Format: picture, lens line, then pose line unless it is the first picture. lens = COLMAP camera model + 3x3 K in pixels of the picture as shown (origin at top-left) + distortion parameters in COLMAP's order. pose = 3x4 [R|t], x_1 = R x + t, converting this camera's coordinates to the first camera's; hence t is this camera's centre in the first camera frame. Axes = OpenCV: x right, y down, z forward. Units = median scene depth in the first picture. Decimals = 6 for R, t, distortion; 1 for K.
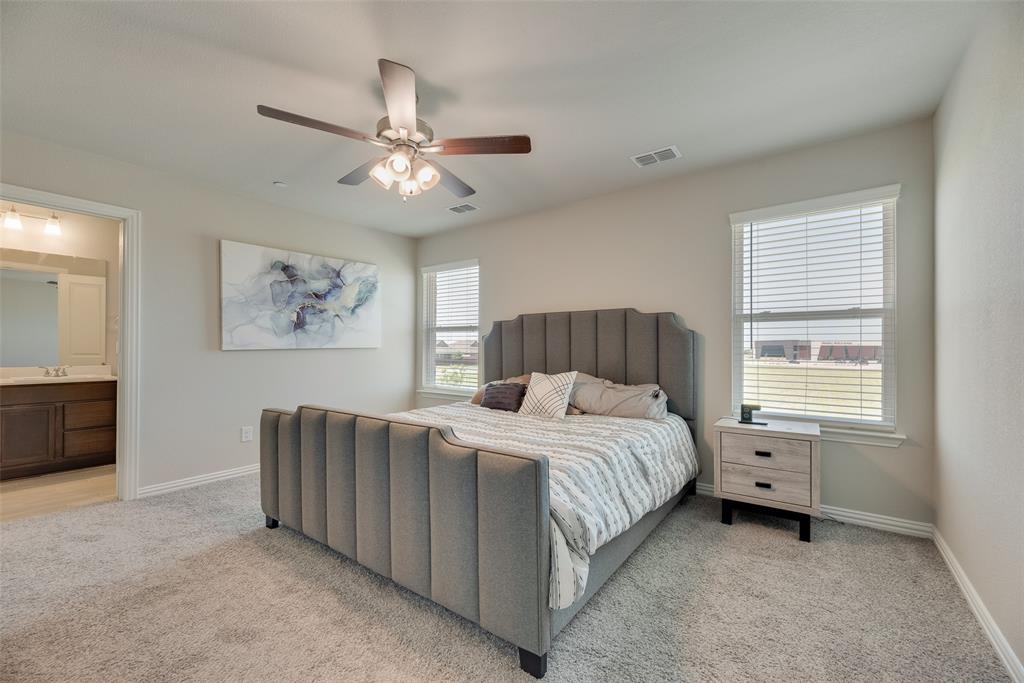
lens RADIAL K [[415.7, 0, 513.9], [0, 415.7, 347.9], [0, 0, 1]] dist [-0.000725, -0.000248]
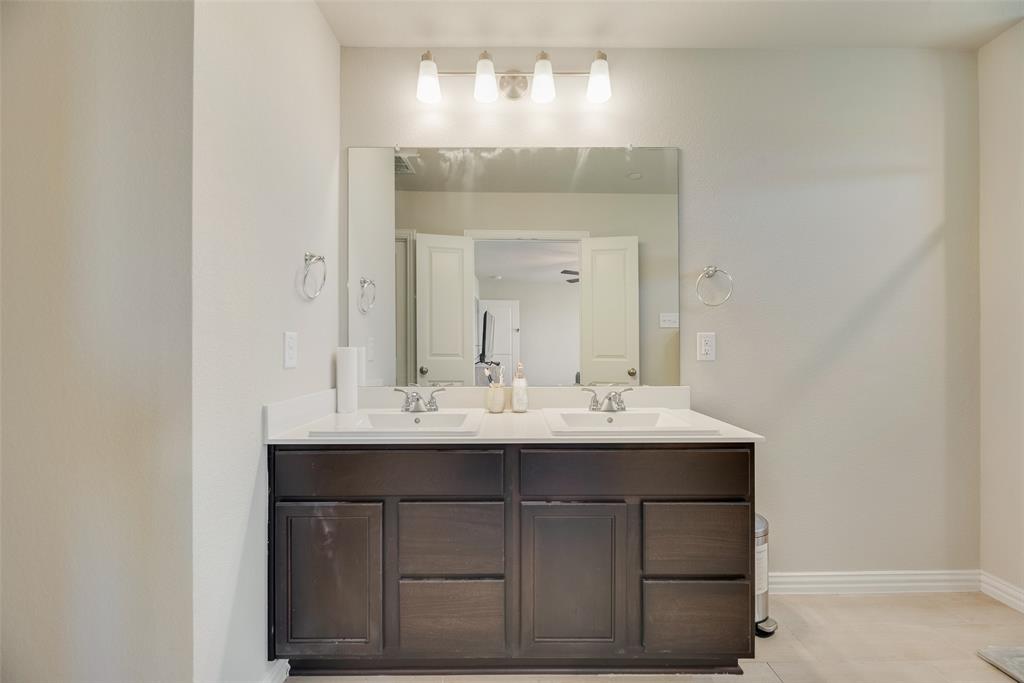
lens RADIAL K [[413.9, 0, 514.7], [0, 413.9, 345.1], [0, 0, 1]] dist [-0.000296, -0.000281]
pose [[0.603605, -0.006427, -0.797258, -0.824672], [0.005648, 0.999977, -0.003785, 0.002375], [0.797264, -0.002218, 0.603627, 0.665428]]
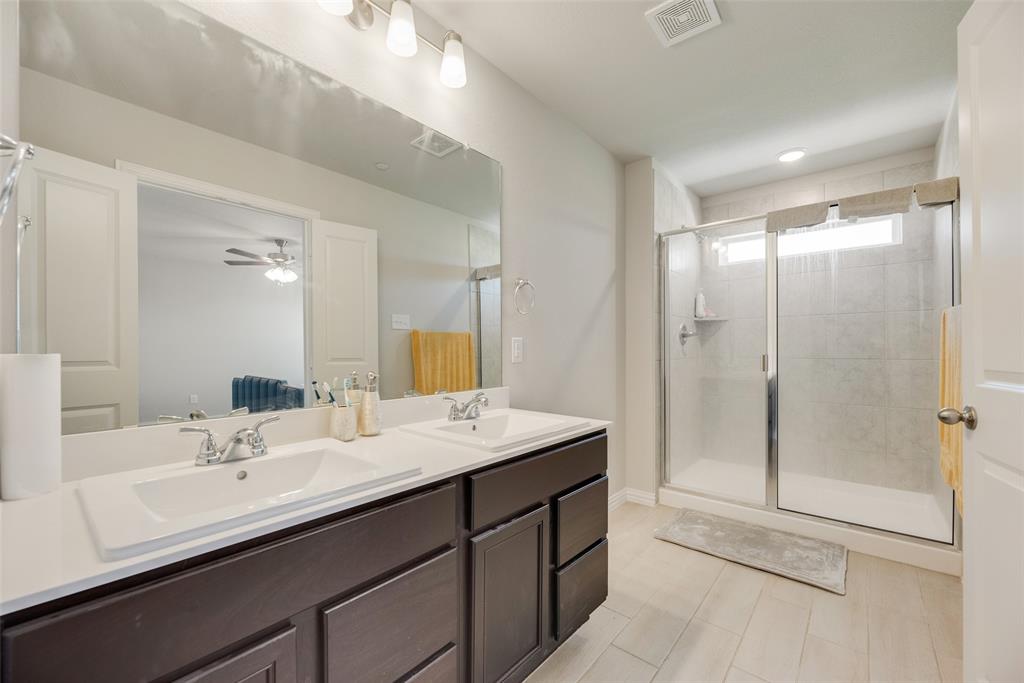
lens RADIAL K [[415.7, 0, 513.9], [0, 415.7, 347.9], [0, 0, 1]] dist [-0.000725, -0.000248]
pose [[0.998372, 0.000483, -0.057032, -1.009187], [-0.000065, 0.999973, 0.007331, -0.002399], [0.057034, -0.007315, 0.998345, 0.605869]]
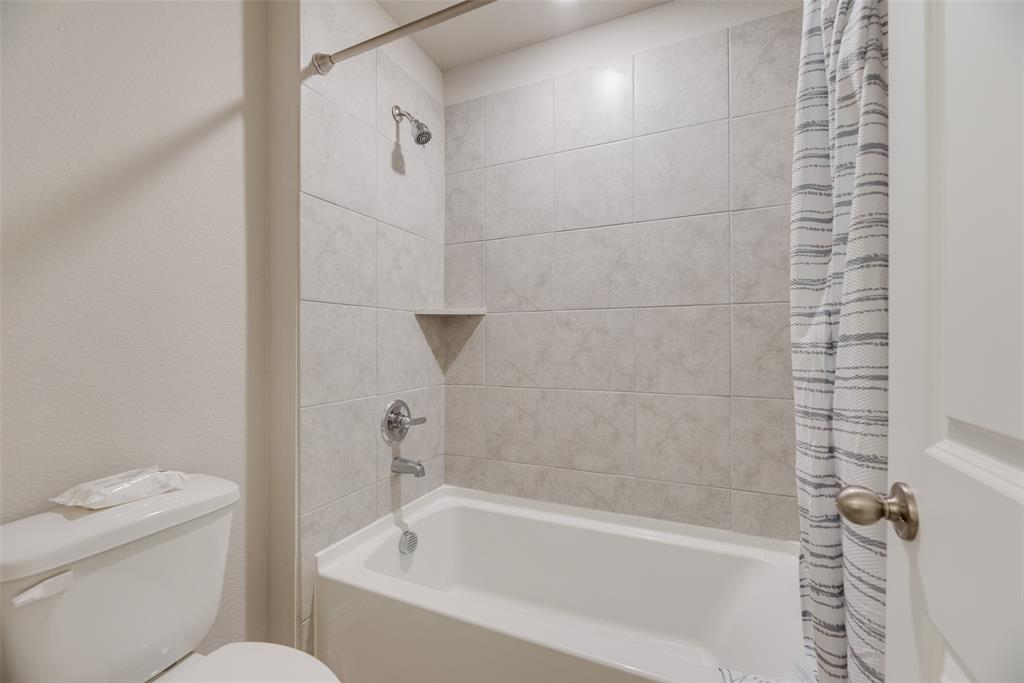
lens RADIAL K [[420.8, 0, 511.6], [0, 420.8, 338.9], [0, 0, 1]] dist [-0.000193, 0.000002]
pose [[0.979641, -0.000979, 0.200757, -0.829711], [0.002000, 0.999986, -0.004885, -0.005444], [-0.200749, 0.005187, 0.979629, 0.840071]]
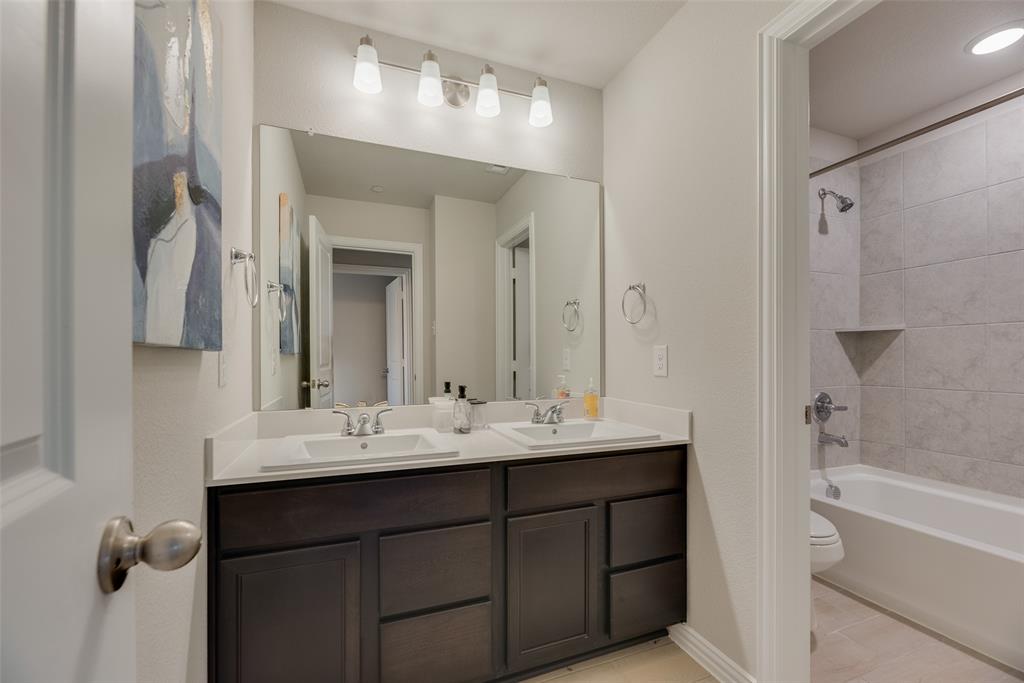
lens RADIAL K [[429.8, 0, 502.5], [0, 429.8, 357.9], [0, 0, 1]] dist [0.001216, 0.000154]
pose [[0.840417, -0.004838, -0.541919, -0.888763], [0.007223, 0.999971, 0.002275, -0.002269], [0.541892, -0.005827, 0.840428, 0.590903]]
